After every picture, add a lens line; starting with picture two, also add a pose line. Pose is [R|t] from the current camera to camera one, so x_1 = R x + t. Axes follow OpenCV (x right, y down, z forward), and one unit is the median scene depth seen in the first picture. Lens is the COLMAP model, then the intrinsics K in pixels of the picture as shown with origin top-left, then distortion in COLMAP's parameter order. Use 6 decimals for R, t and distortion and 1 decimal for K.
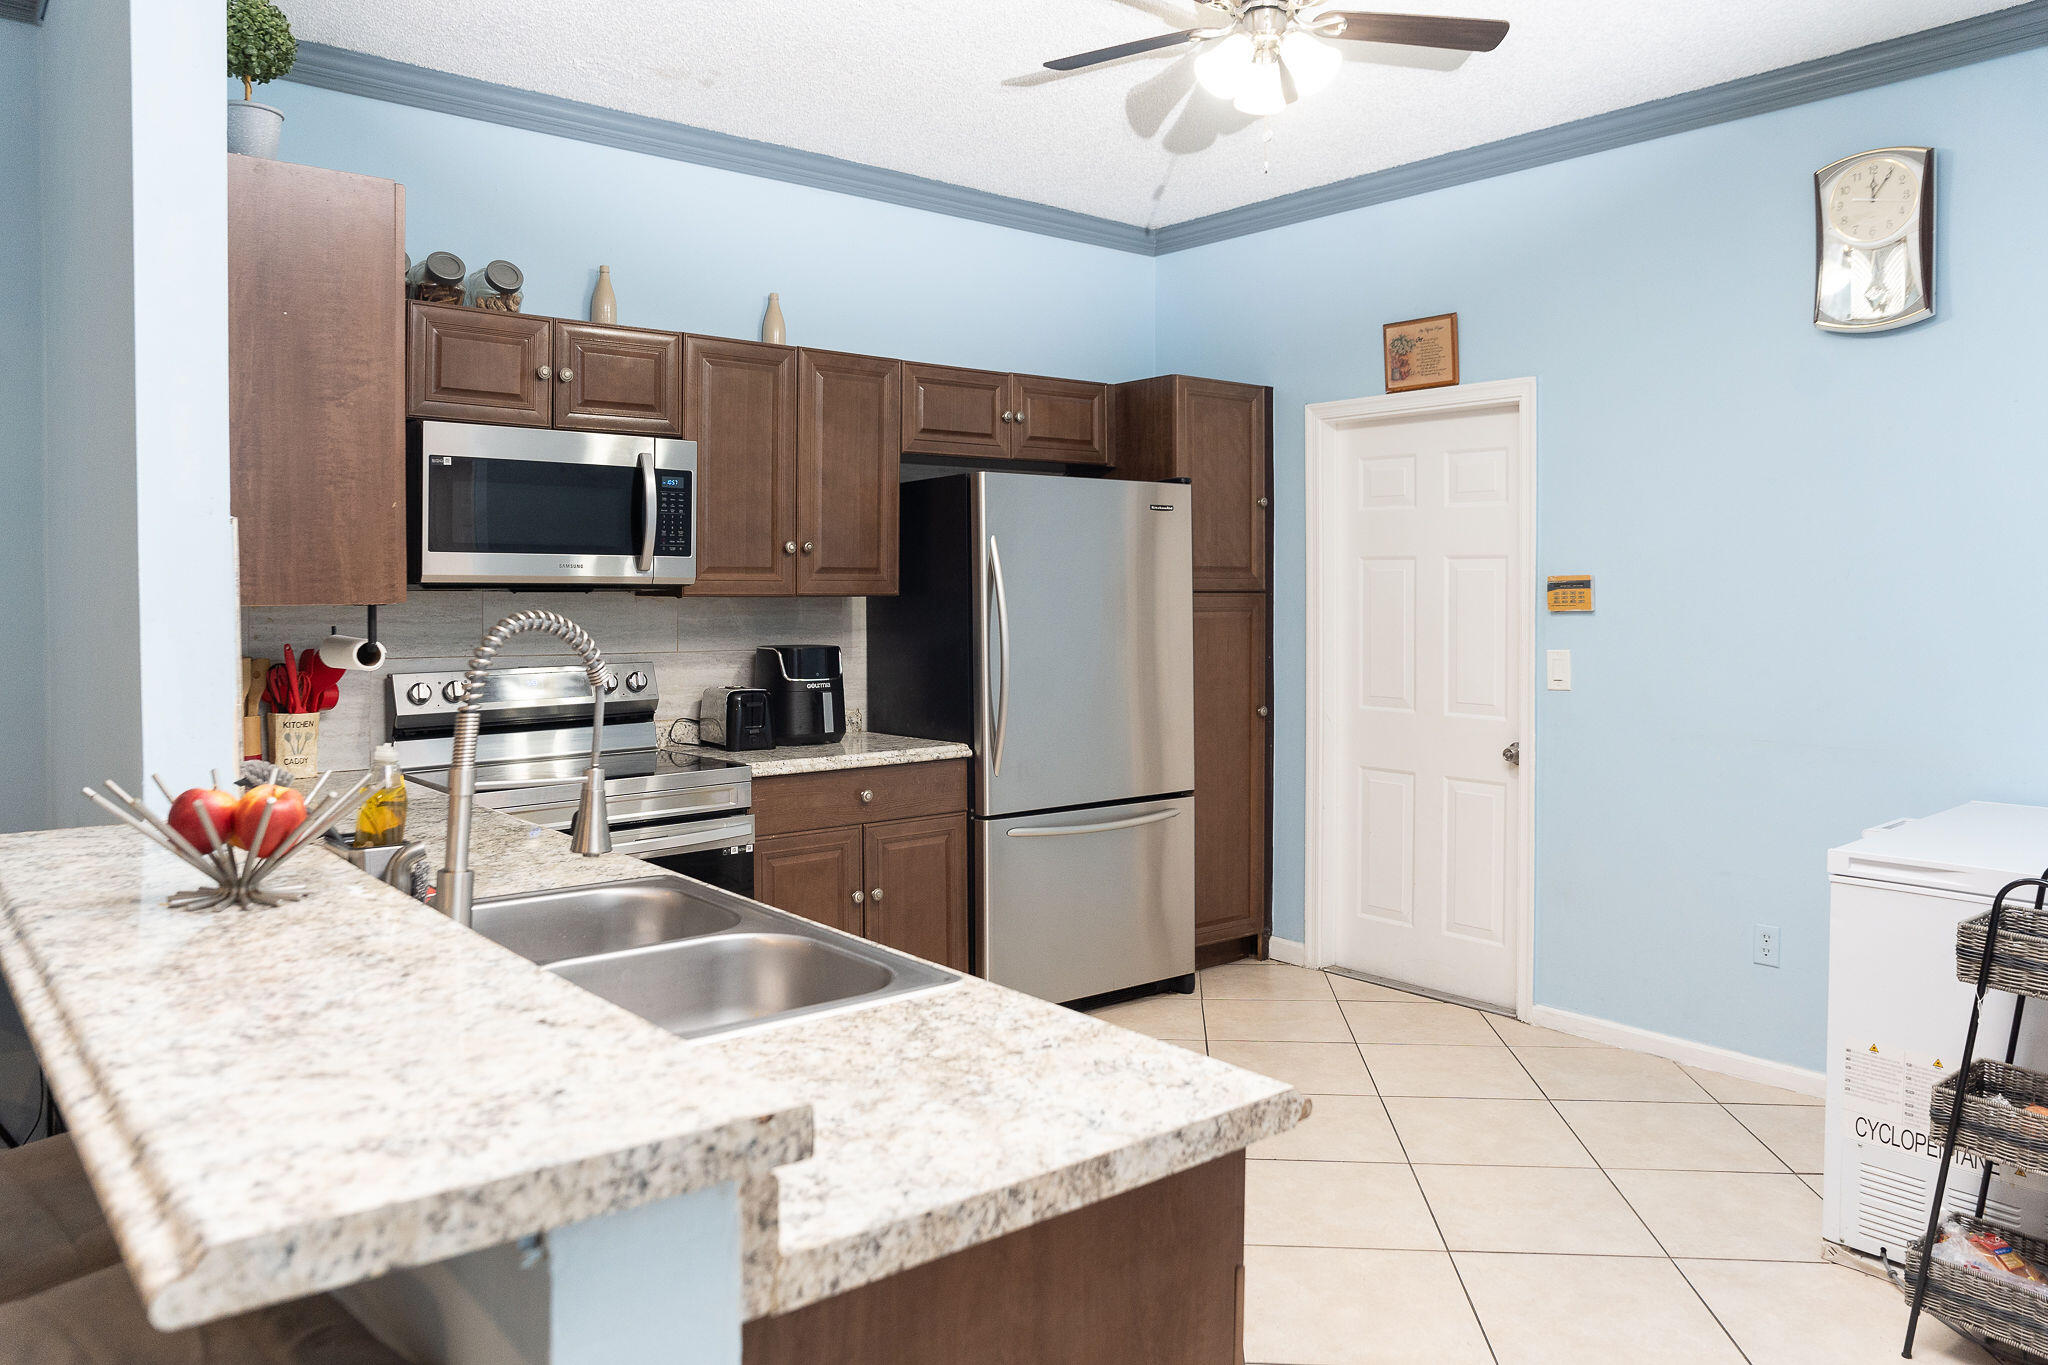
lens RADIAL K [[1427.7, 0, 987.7], [0, 1427.7, 631.4], [0, 0, 1]] dist [-0.049664, 0.038945]
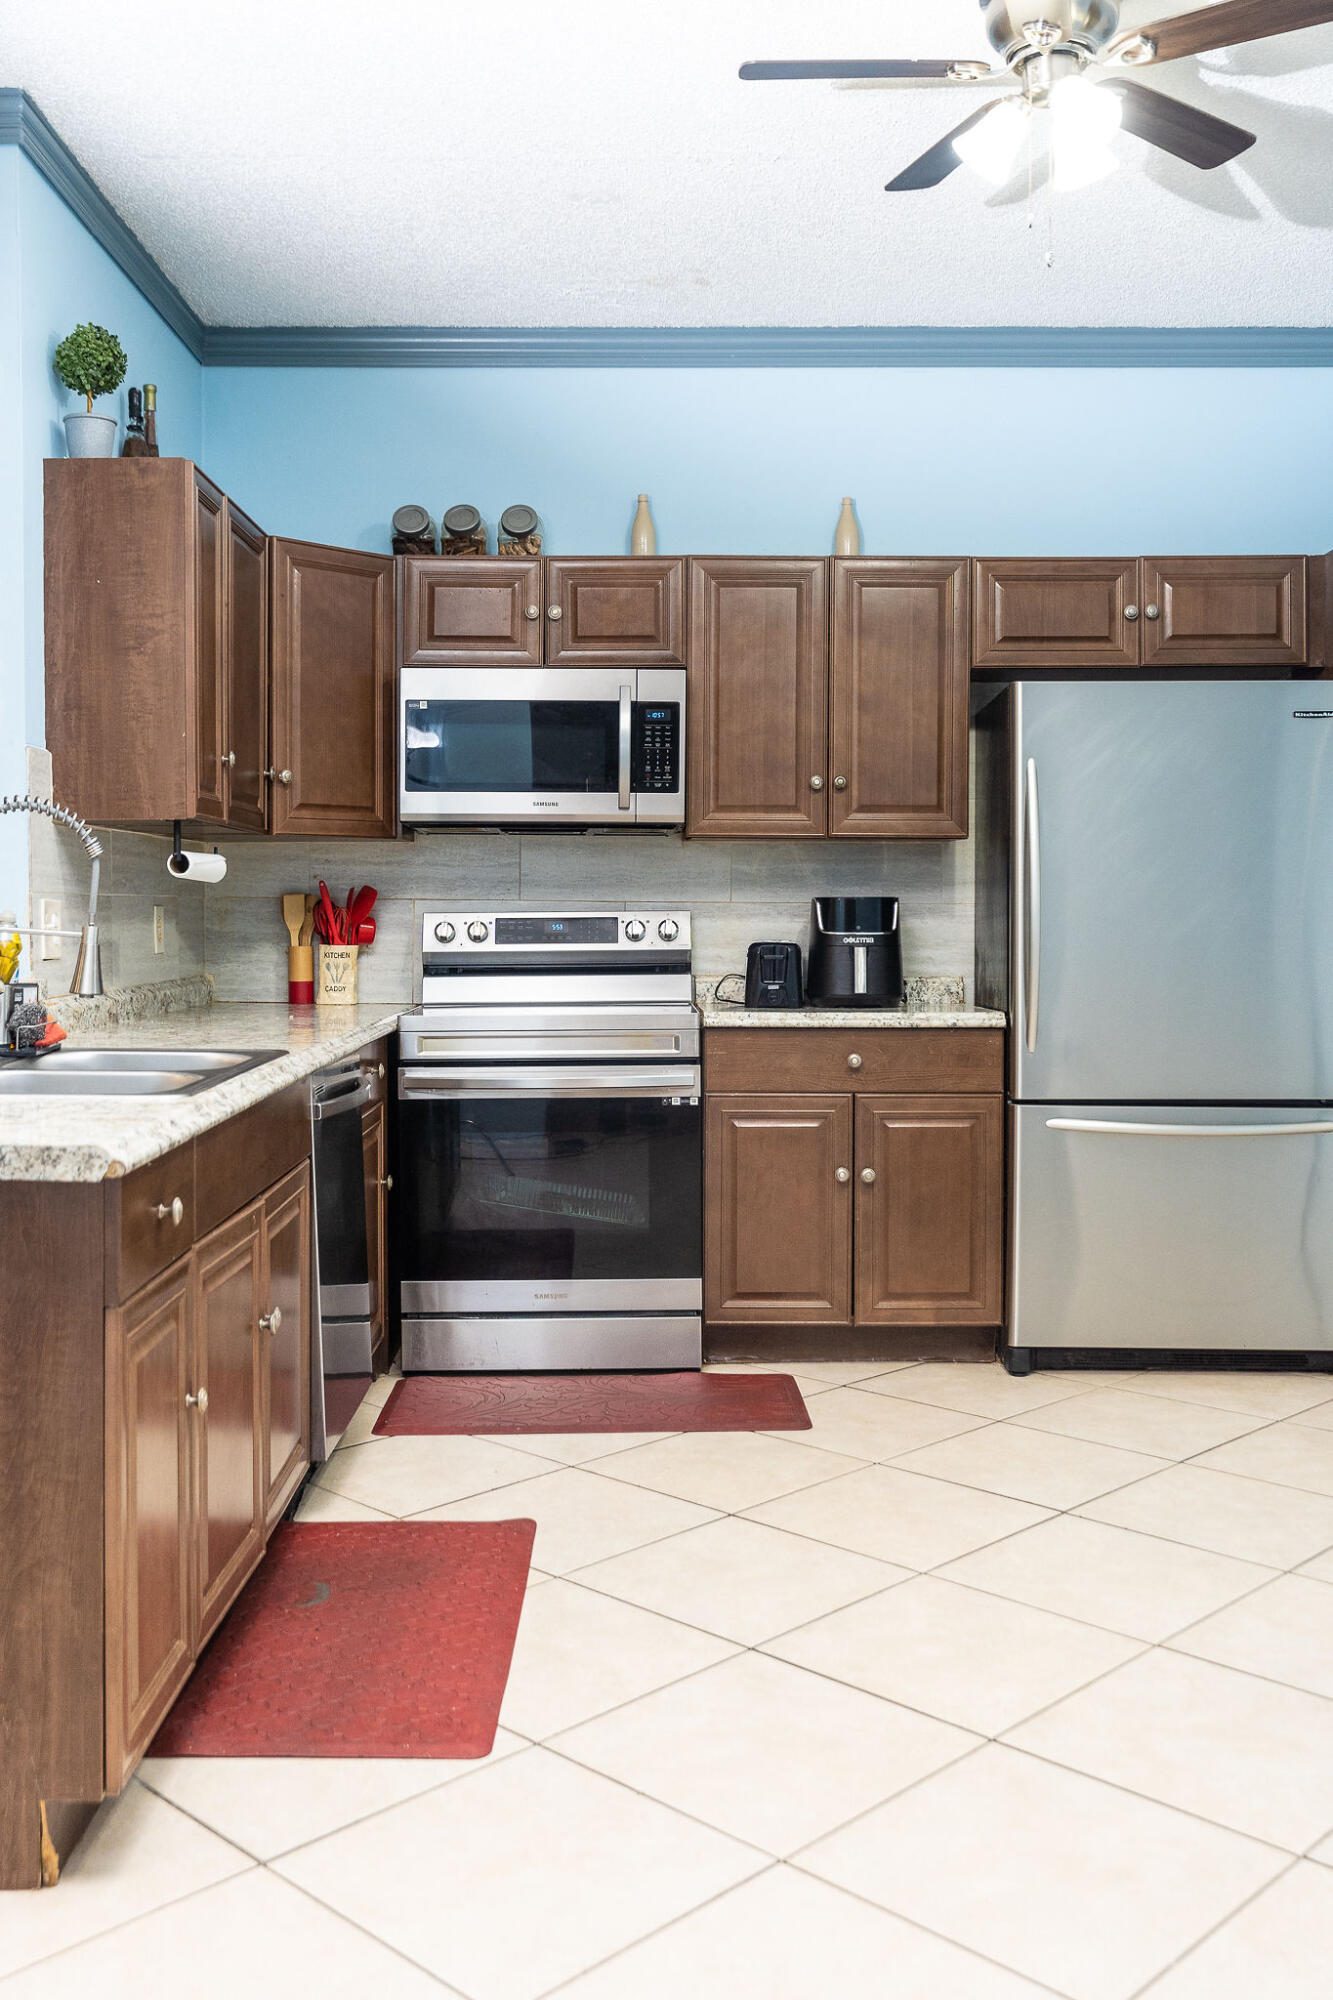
lens RADIAL K [[1884.3, 0, 664.8], [0, 1884.3, 963.4], [0, 0, 1]] dist [-0.004492, 0.005676]
pose [[0.773024, 0.018019, -0.634120, 0.581177], [-0.021344, 0.999769, 0.002389, 0.057807], [0.634017, 0.011688, 0.773231, 0.031178]]
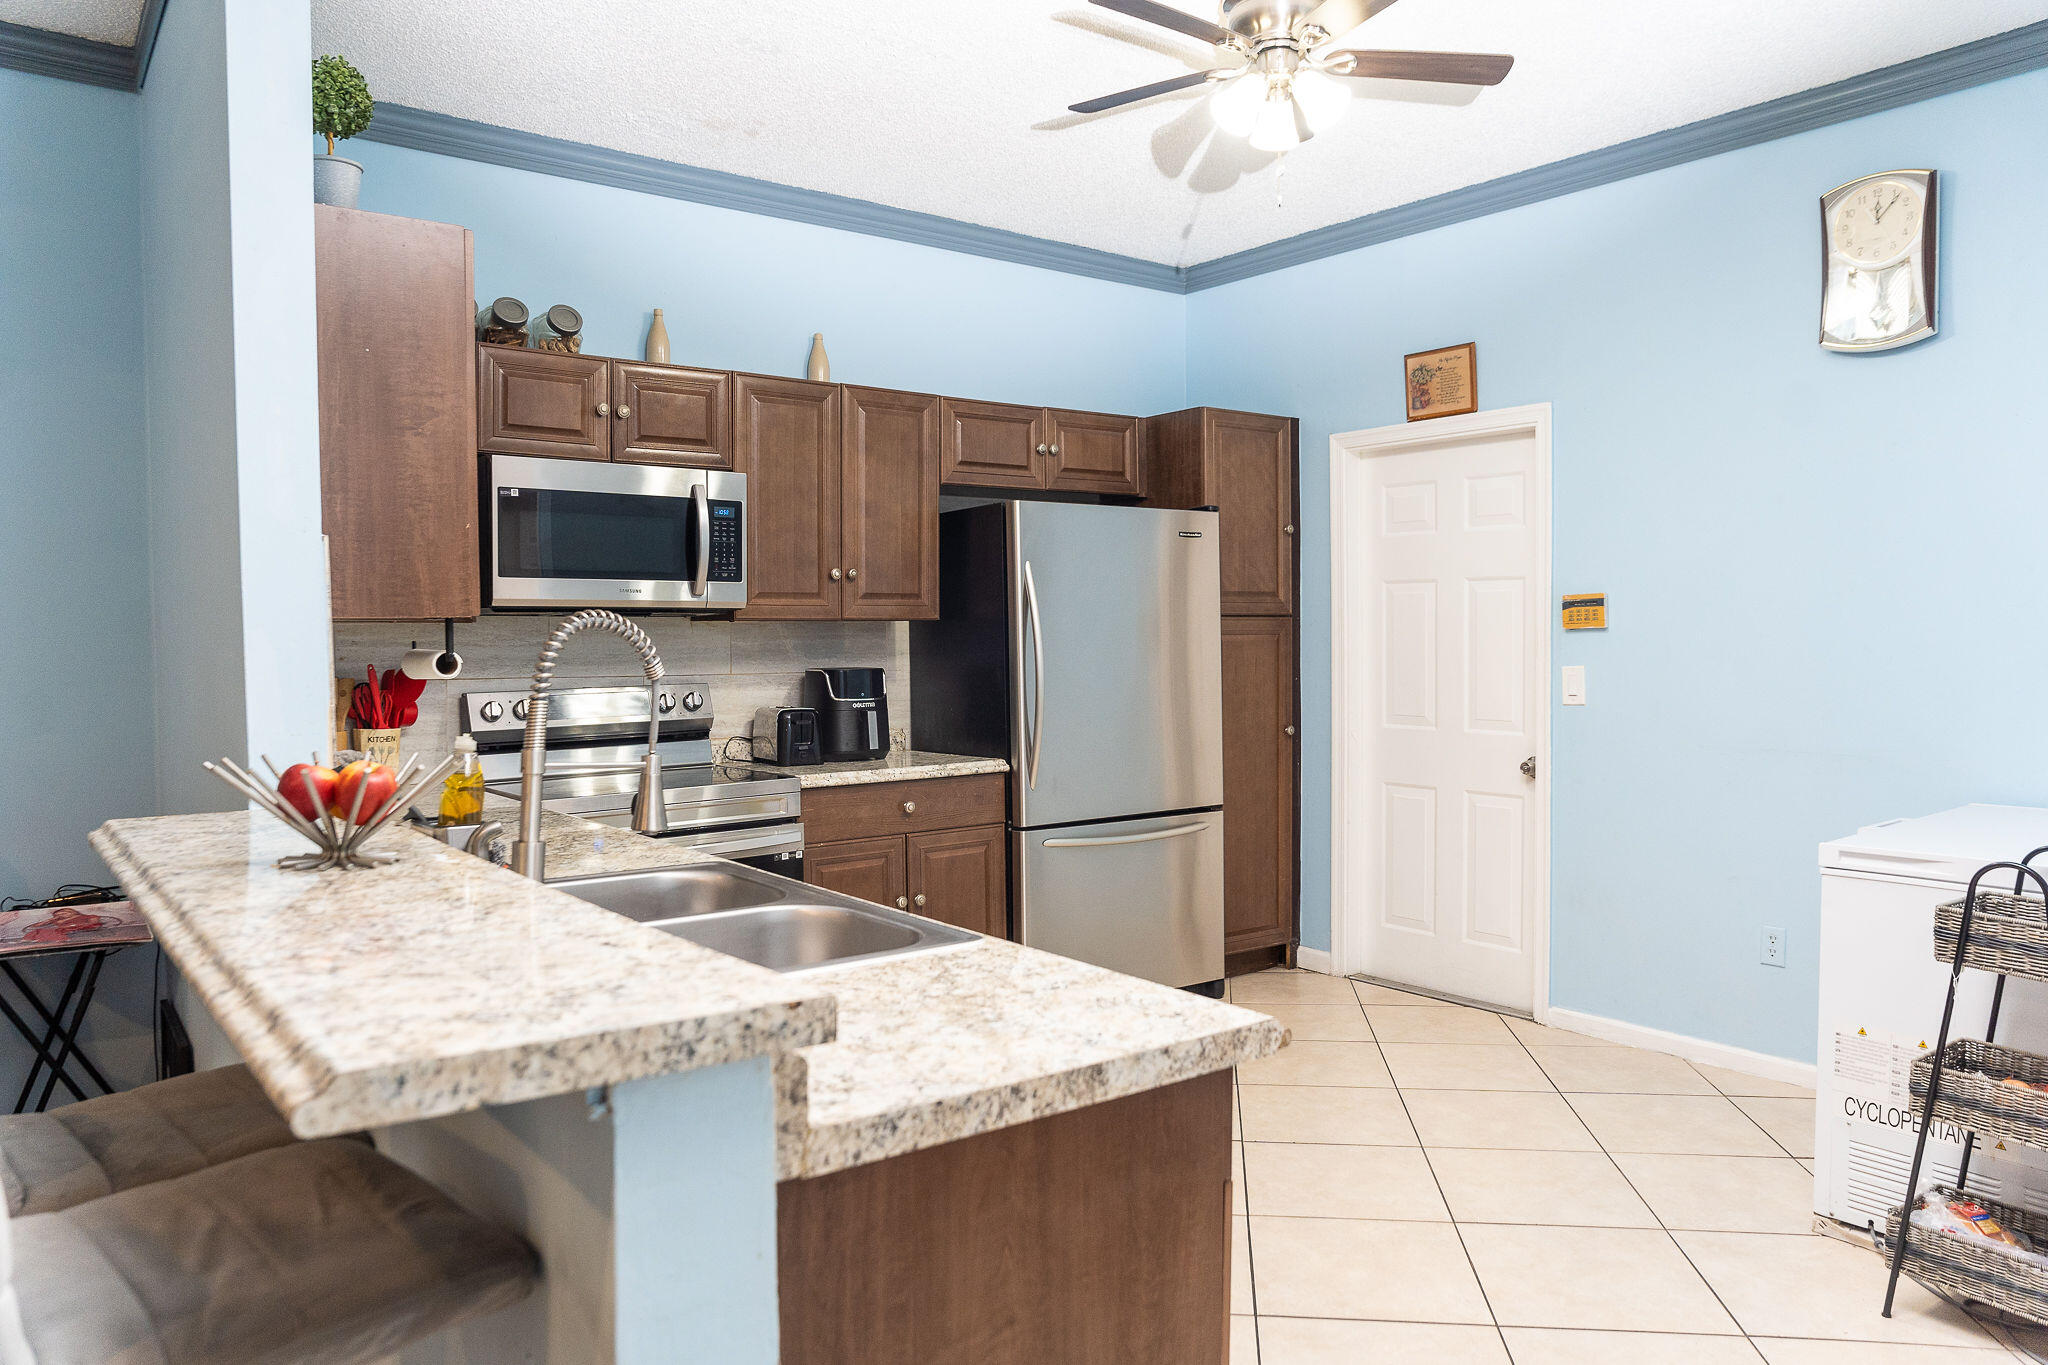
lens RADIAL K [[1398.4, 0, 984.0], [0, 1398.4, 701.6], [0, 0, 1]] dist [-0.047771, 0.039503]
pose [[0.999228, -0.006810, -0.038682, 0.011896], [0.007529, 0.999801, 0.018474, 0.018965], [0.038548, -0.018751, 0.999081, -0.036063]]
